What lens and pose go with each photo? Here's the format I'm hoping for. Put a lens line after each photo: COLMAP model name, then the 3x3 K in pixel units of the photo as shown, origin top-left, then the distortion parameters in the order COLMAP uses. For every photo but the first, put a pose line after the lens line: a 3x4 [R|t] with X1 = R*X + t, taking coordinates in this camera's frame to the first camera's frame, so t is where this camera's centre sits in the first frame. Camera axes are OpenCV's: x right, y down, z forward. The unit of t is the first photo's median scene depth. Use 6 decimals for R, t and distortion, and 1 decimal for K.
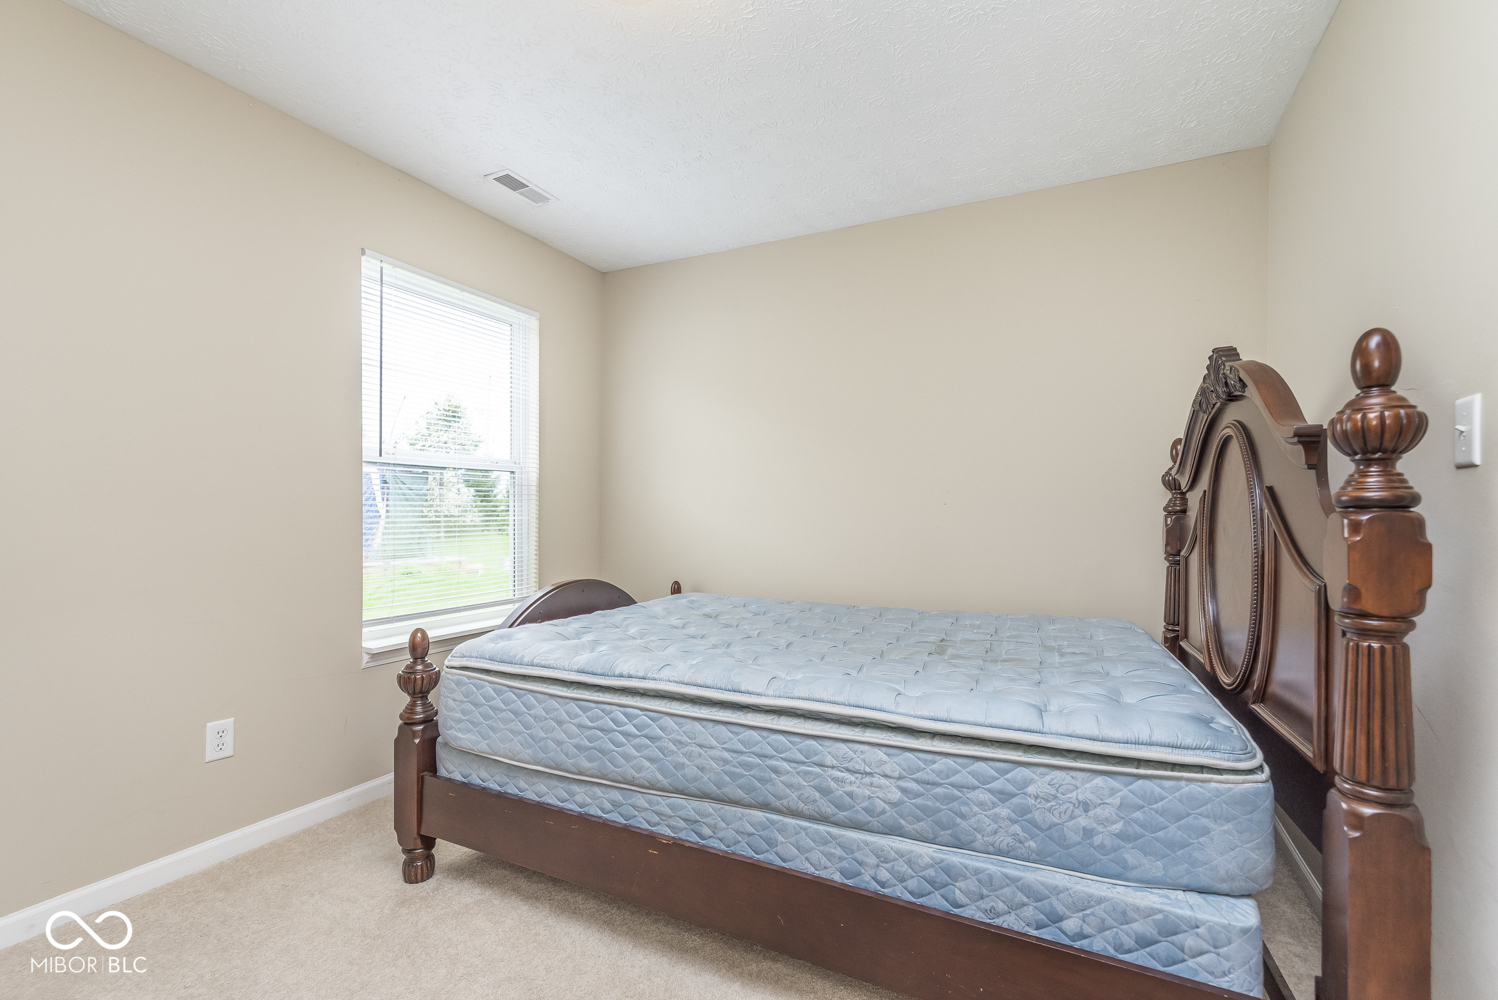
lens RADIAL K [[658.3, 0, 754.7], [0, 658.3, 505.9], [0, 0, 1]] dist [0.000941, 0.000032]
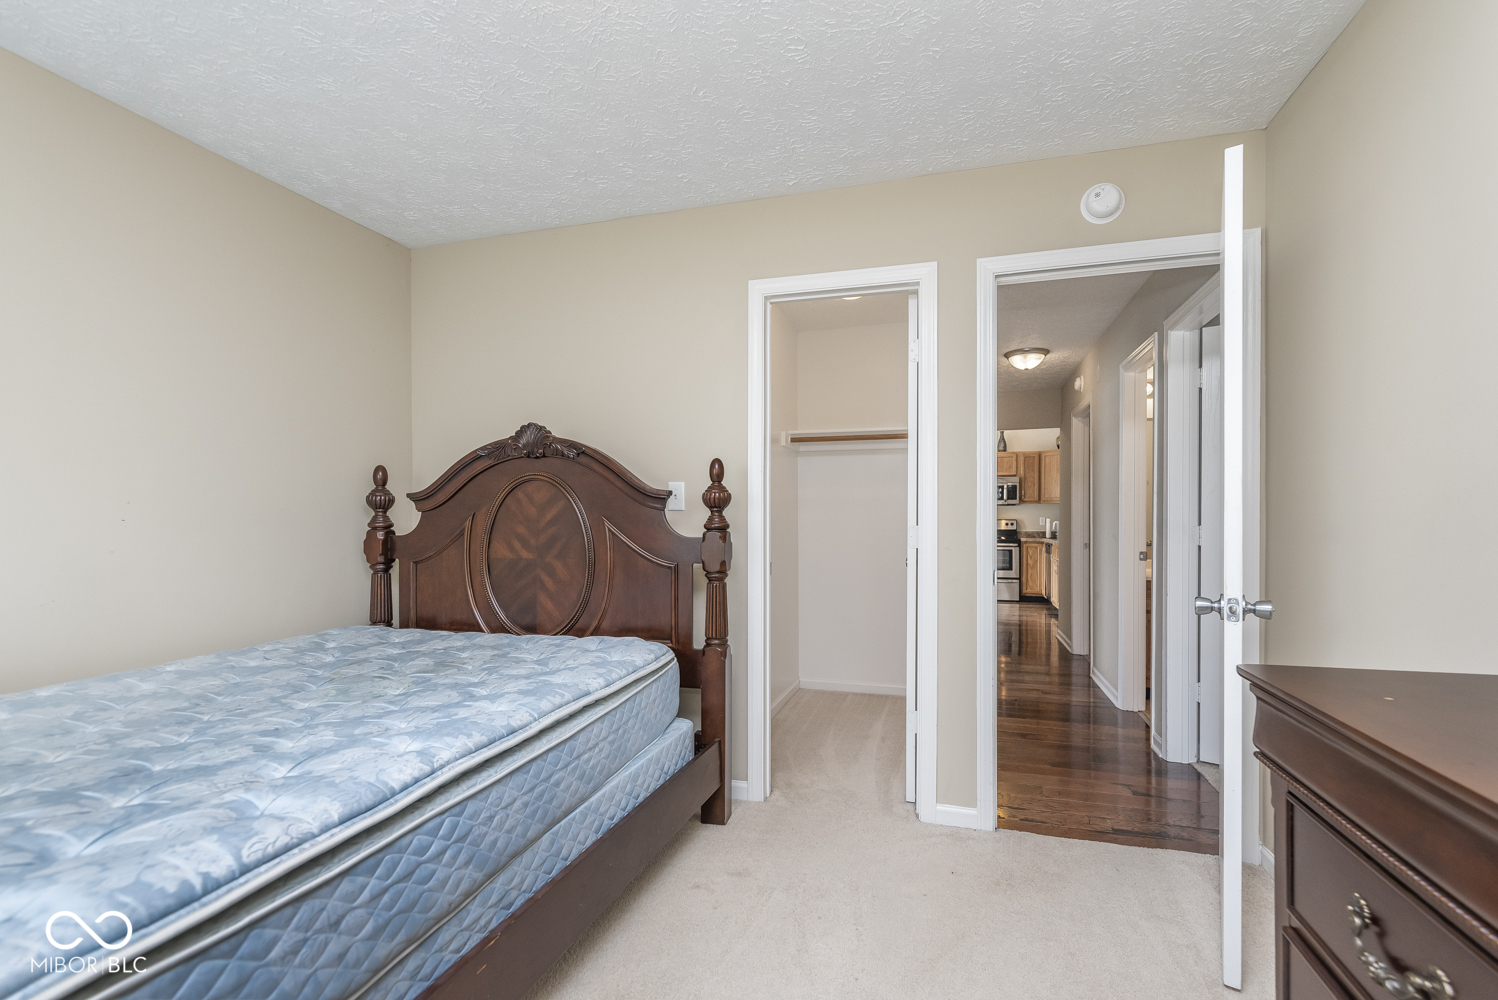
lens RADIAL K [[658.3, 0, 754.7], [0, 658.3, 505.9], [0, 0, 1]] dist [0.000941, 0.000032]
pose [[-0.155674, 0.014357, 0.987704, -1.079280], [-0.013743, 0.999766, -0.016699, -0.032884], [-0.987713, -0.016174, -0.155440, 0.862035]]
